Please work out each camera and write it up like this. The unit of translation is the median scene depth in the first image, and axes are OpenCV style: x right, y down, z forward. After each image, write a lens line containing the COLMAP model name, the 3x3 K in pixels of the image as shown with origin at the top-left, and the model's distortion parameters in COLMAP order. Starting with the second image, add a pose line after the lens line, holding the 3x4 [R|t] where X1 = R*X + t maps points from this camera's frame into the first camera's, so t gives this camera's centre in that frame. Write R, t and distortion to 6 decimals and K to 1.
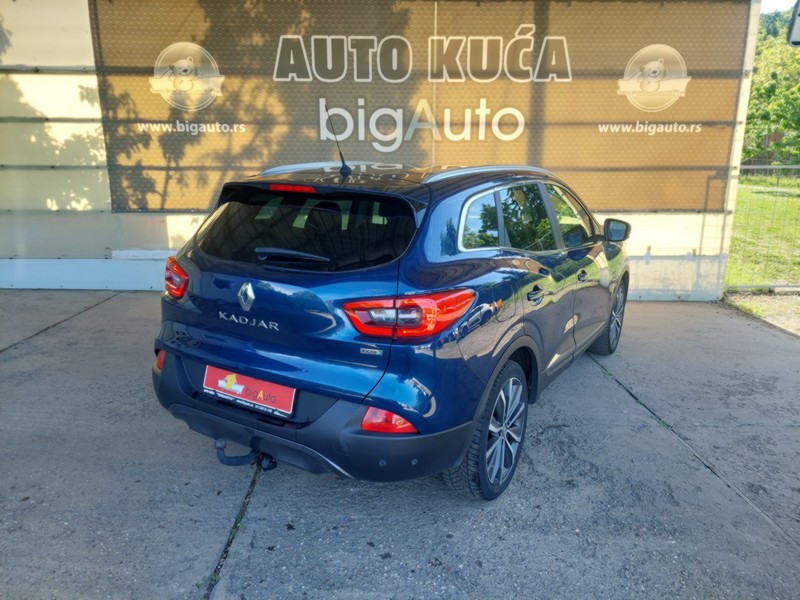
lens RADIAL K [[587.6, 0, 395.7], [0, 587.6, 300.3], [0, 0, 1]] dist [0.044138, -0.029587]
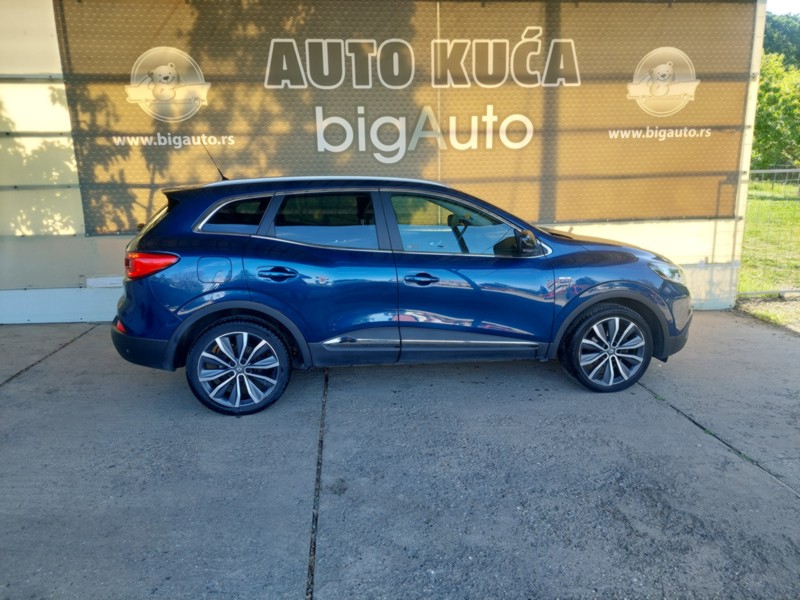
lens RADIAL K [[584.4, 0, 400.0], [0, 584.4, 300.0], [0, 0, 1]] dist [0.044247, -0.028933]
pose [[0.996727, -0.035748, 0.072501, -0.075204], [0.036781, 0.999239, -0.012959, -0.023112], [-0.071983, 0.015583, 0.997284, 0.078915]]
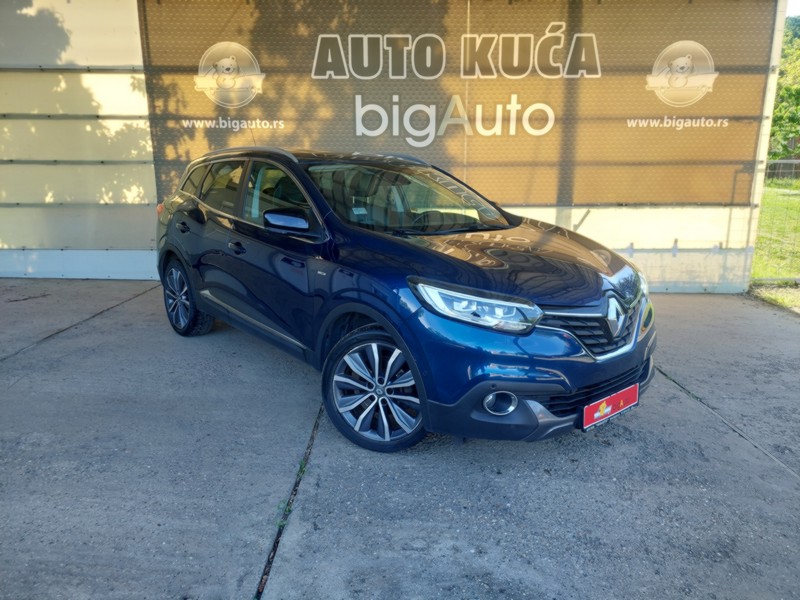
lens RADIAL K [[588.3, 0, 399.5], [0, 588.3, 308.9], [0, 0, 1]] dist [0.041508, -0.031283]
pose [[0.999689, 0.004404, -0.024529, -0.024902], [-0.004356, 0.999989, 0.001982, 0.031283], [0.024538, -0.001875, 0.999697, -0.037480]]
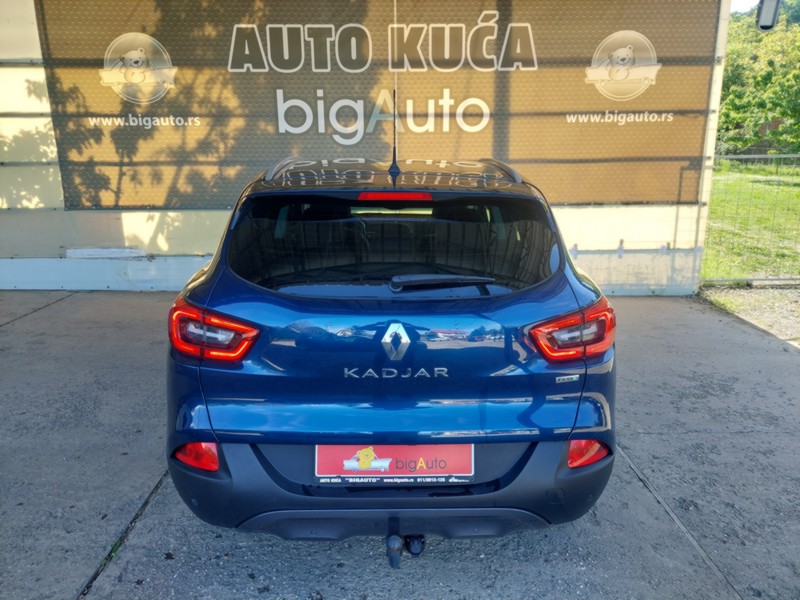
lens RADIAL K [[586.1, 0, 403.5], [0, 586.1, 296.6], [0, 0, 1]] dist [0.043466, -0.030104]
pose [[0.999955, -0.009100, -0.002745, 0.078046], [0.009121, 0.999928, 0.007775, -0.009713], [0.002674, -0.007800, 0.999966, 0.034293]]
